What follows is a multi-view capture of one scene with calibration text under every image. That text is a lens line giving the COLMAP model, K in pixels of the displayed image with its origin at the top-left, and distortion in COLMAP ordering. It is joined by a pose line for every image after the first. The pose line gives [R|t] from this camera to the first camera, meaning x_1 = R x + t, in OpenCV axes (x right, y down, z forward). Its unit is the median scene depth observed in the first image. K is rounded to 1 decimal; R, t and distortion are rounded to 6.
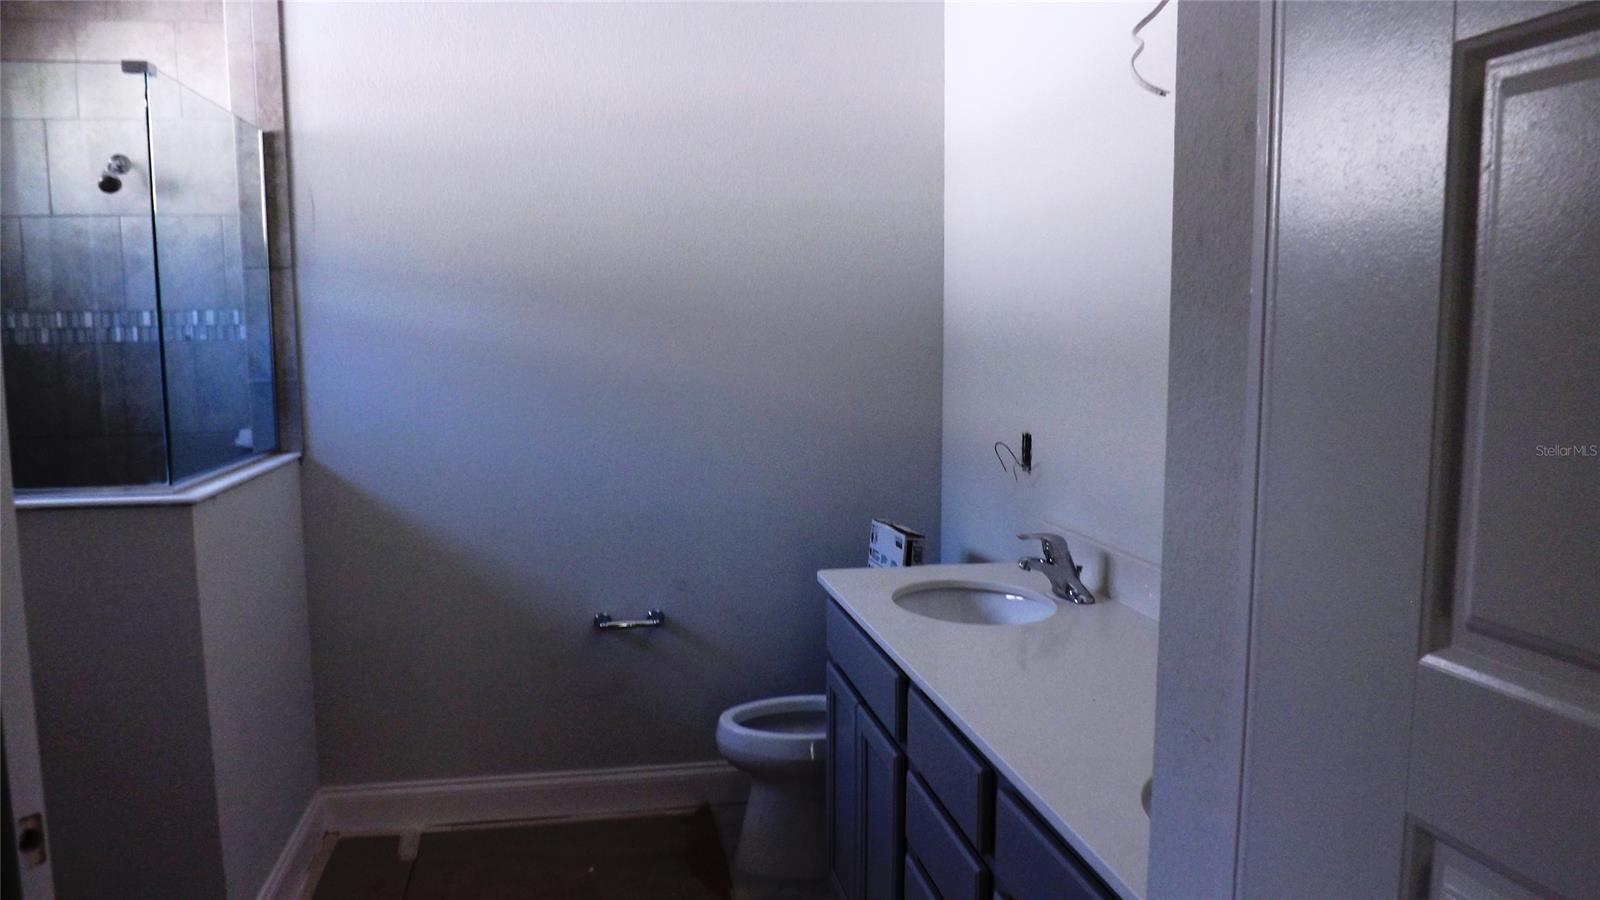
lens RADIAL K [[1161.9, 0, 800.0], [0, 1161.9, 450.0], [0, 0, 1]] dist [-0.073706, 0.044335]
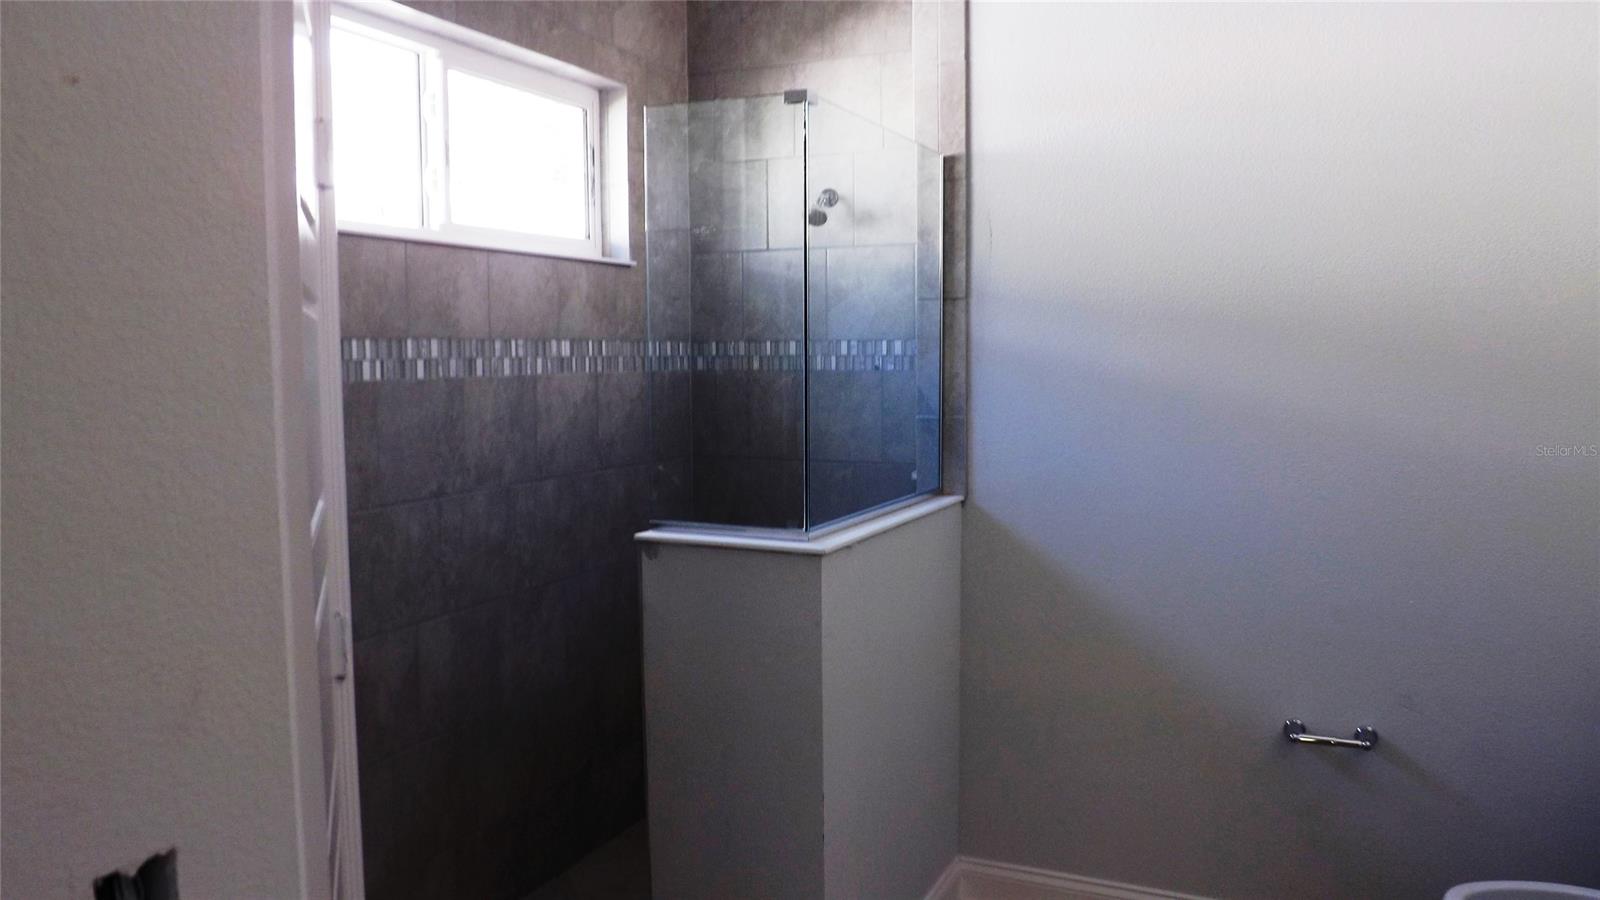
lens RADIAL K [[1213.2, 0, 798.5], [0, 1213.2, 445.3], [0, 0, 1]] dist [-0.076519, 0.155177]
pose [[0.828660, 0.051160, -0.557409, 0.000889], [-0.067032, 0.997718, -0.008079, -0.022117], [0.555724, 0.044059, 0.830199, 0.107153]]
